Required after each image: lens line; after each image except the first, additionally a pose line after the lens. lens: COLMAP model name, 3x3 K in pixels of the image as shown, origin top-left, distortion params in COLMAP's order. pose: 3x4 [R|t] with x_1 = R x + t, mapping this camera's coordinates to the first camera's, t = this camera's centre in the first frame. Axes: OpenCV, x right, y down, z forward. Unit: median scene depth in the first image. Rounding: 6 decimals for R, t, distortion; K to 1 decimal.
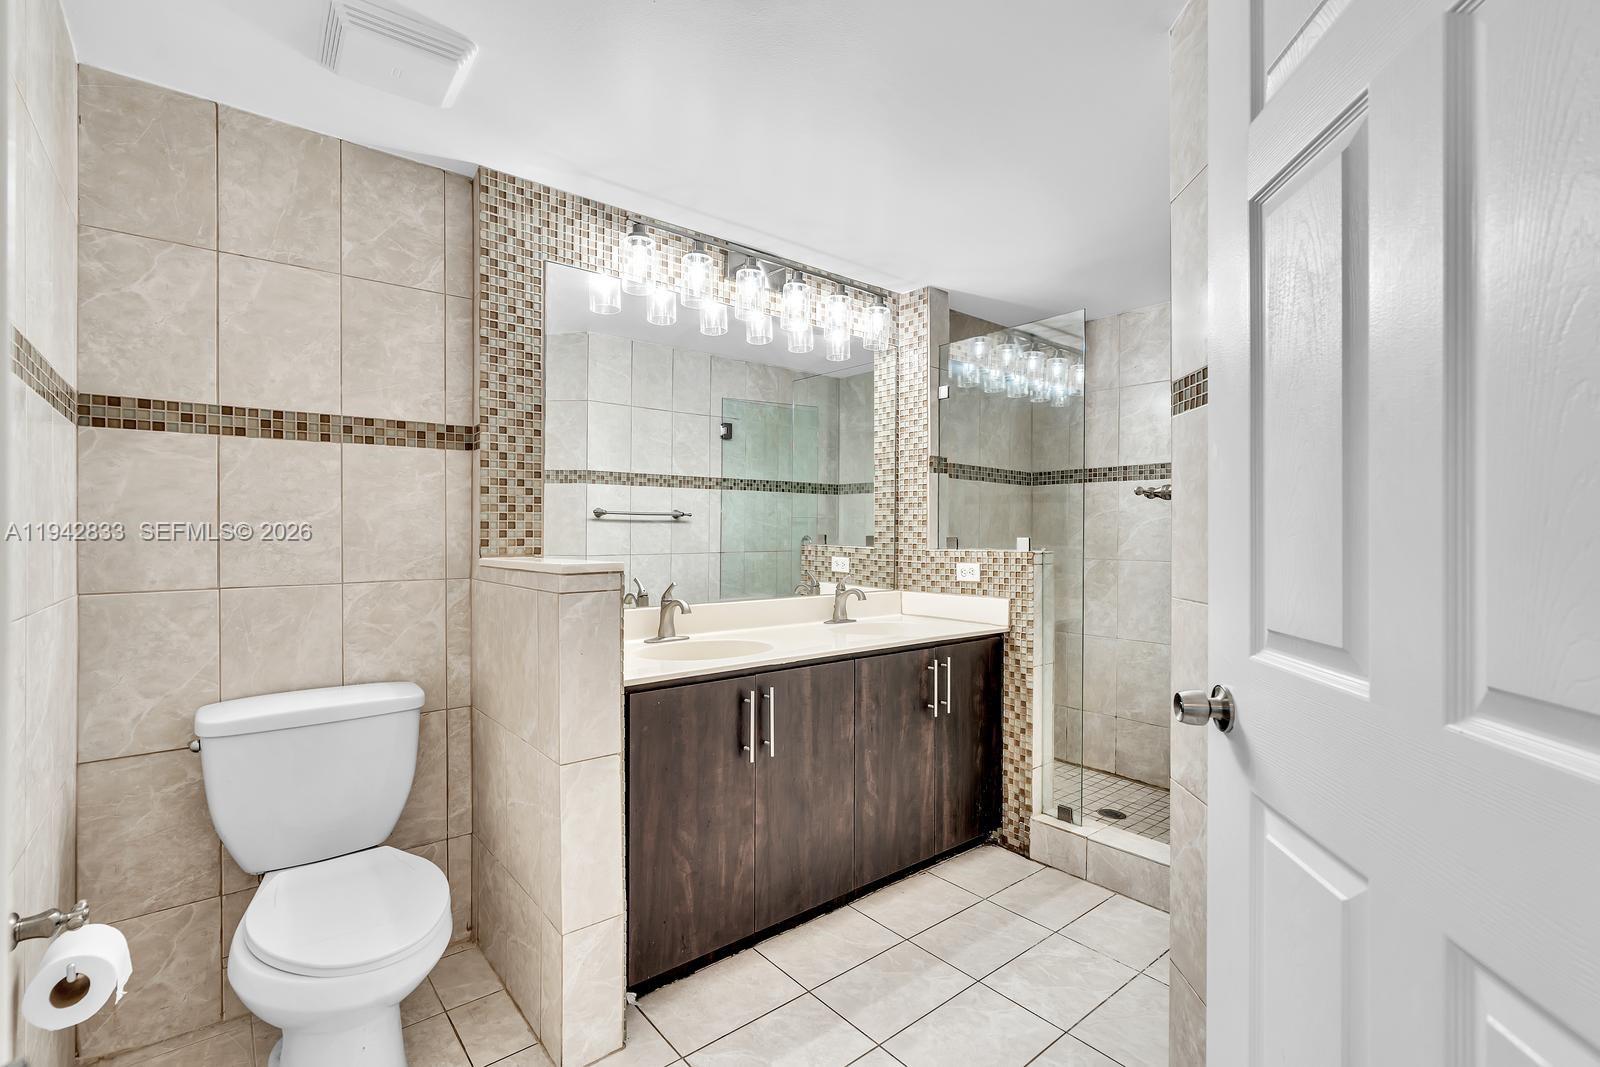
lens RADIAL K [[712.6, 0, 805.8], [0, 712.6, 535.7], [0, 0, 1]] dist [-0.010461, 0.003224]
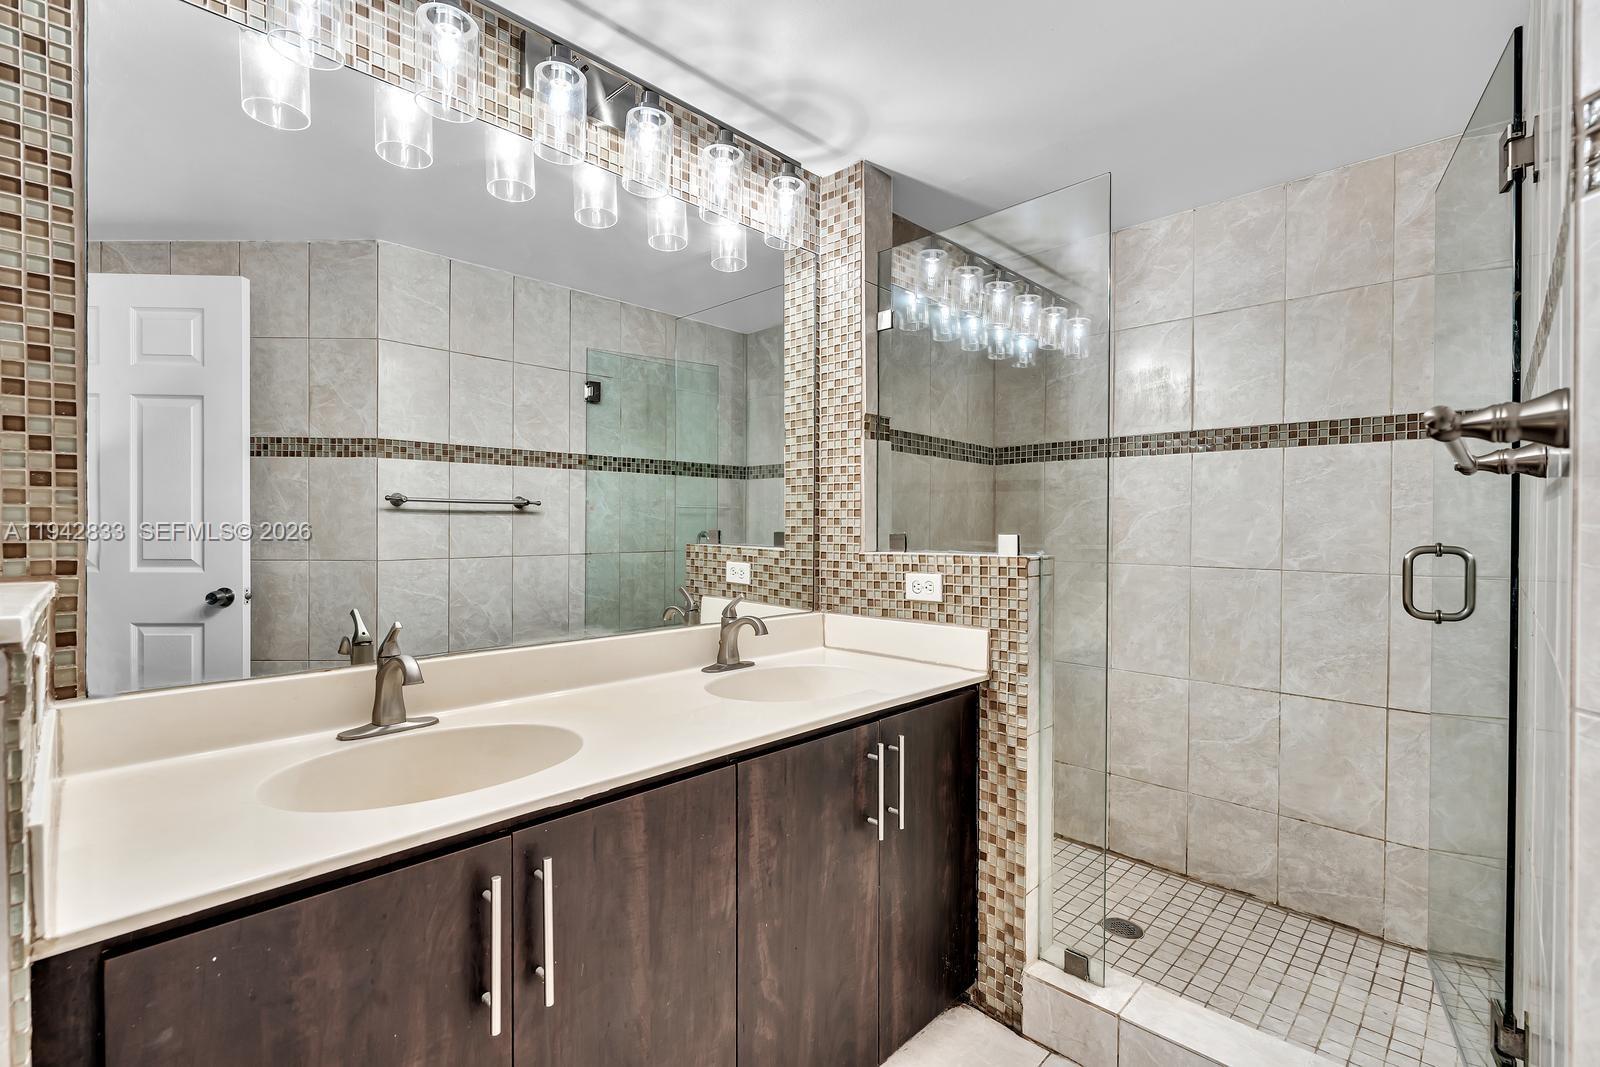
lens RADIAL K [[712.6, 0, 797.3], [0, 712.6, 532.3], [0, 0, 1]] dist [-0.010461, 0.003224]
pose [[0.995583, -0.002403, 0.093851, 0.046954], [0.002043, 0.999990, 0.003939, -0.002428], [-0.093859, -0.003730, 0.995578, 0.336679]]
